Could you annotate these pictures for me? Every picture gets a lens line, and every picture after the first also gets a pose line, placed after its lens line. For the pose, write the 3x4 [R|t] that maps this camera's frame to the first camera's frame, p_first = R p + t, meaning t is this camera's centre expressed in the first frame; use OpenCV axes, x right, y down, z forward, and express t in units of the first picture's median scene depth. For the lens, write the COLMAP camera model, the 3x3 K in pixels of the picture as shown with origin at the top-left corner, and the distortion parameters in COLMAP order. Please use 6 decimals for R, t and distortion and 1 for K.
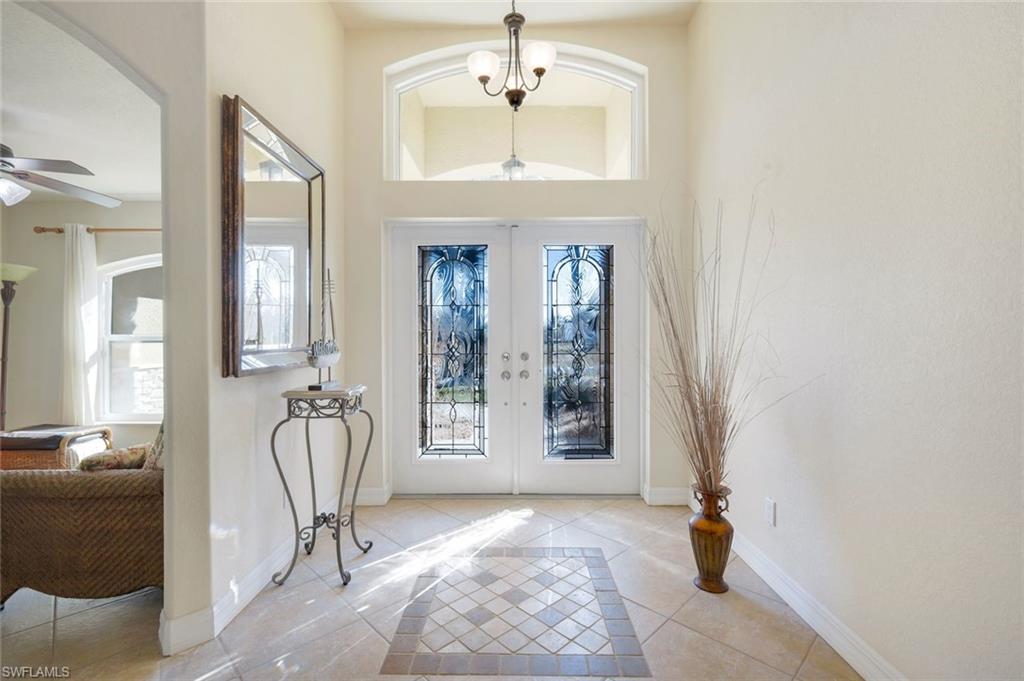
lens RADIAL K [[441.3, 0, 509.9], [0, 441.3, 341.5], [0, 0, 1]] dist [0.001760, 0.000314]
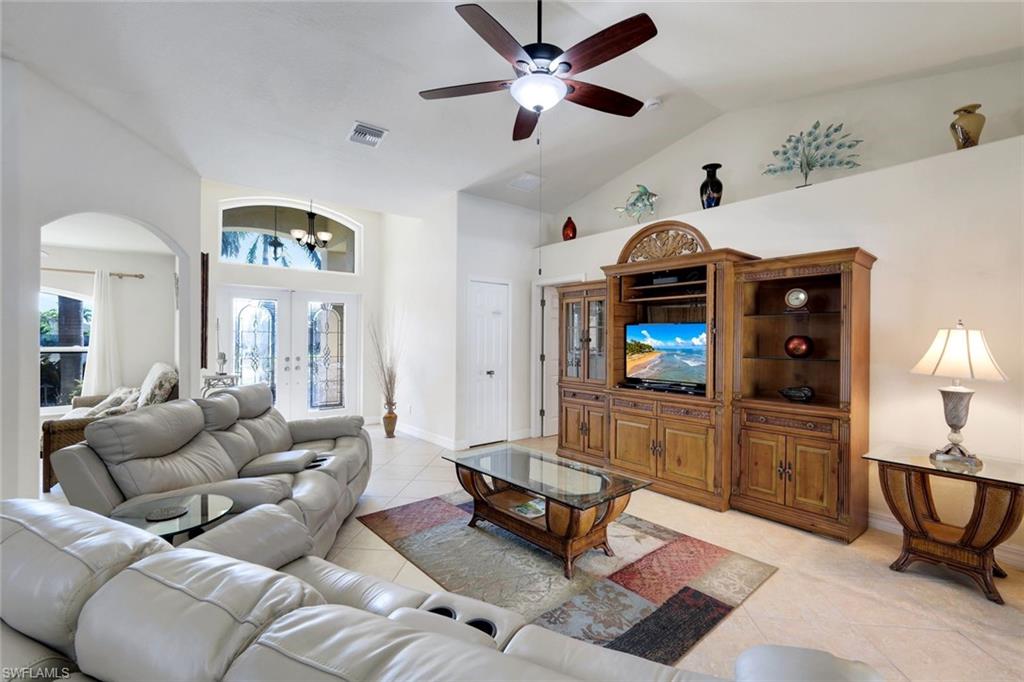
lens RADIAL K [[441.3, 0, 507.0], [0, 441.3, 343.5], [0, 0, 1]] dist [0.001760, 0.000314]
pose [[0.761334, 0.000761, 0.648360, -0.815245], [-0.000743, 1.000000, -0.000302, -0.050623], [-0.648360, -0.000252, 0.761334, -1.652174]]
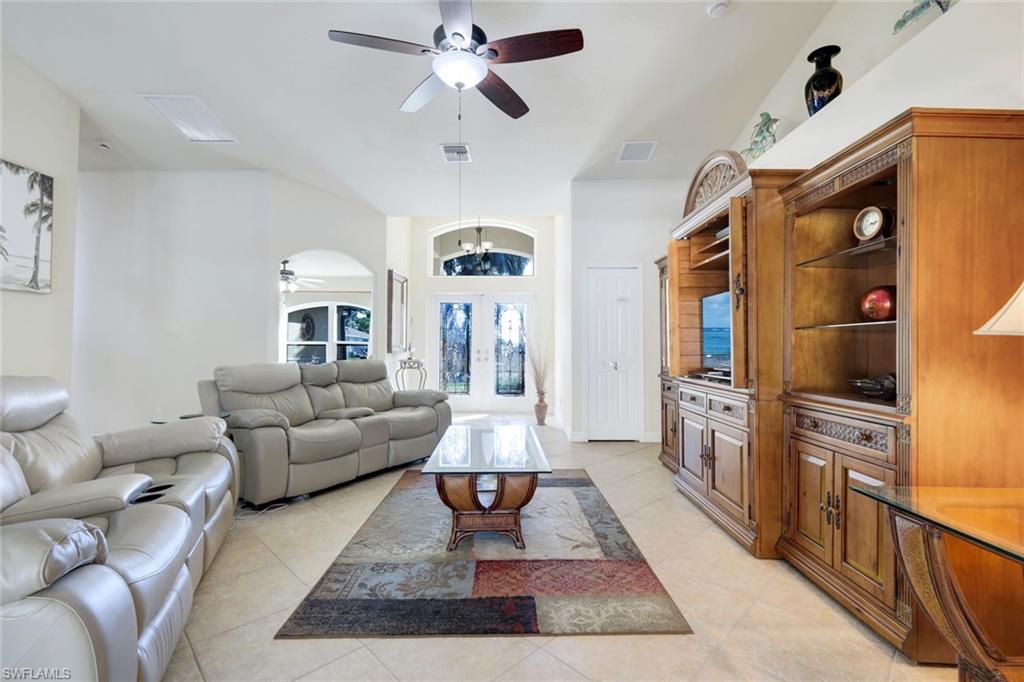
lens RADIAL K [[441.3, 0, 513.5], [0, 441.3, 338.8], [0, 0, 1]] dist [0.001760, 0.000314]
pose [[0.999768, 0.005062, 0.020959, 0.196833], [-0.004429, 0.999536, -0.030147, 0.059305], [-0.021102, 0.030047, 0.999326, -2.022993]]
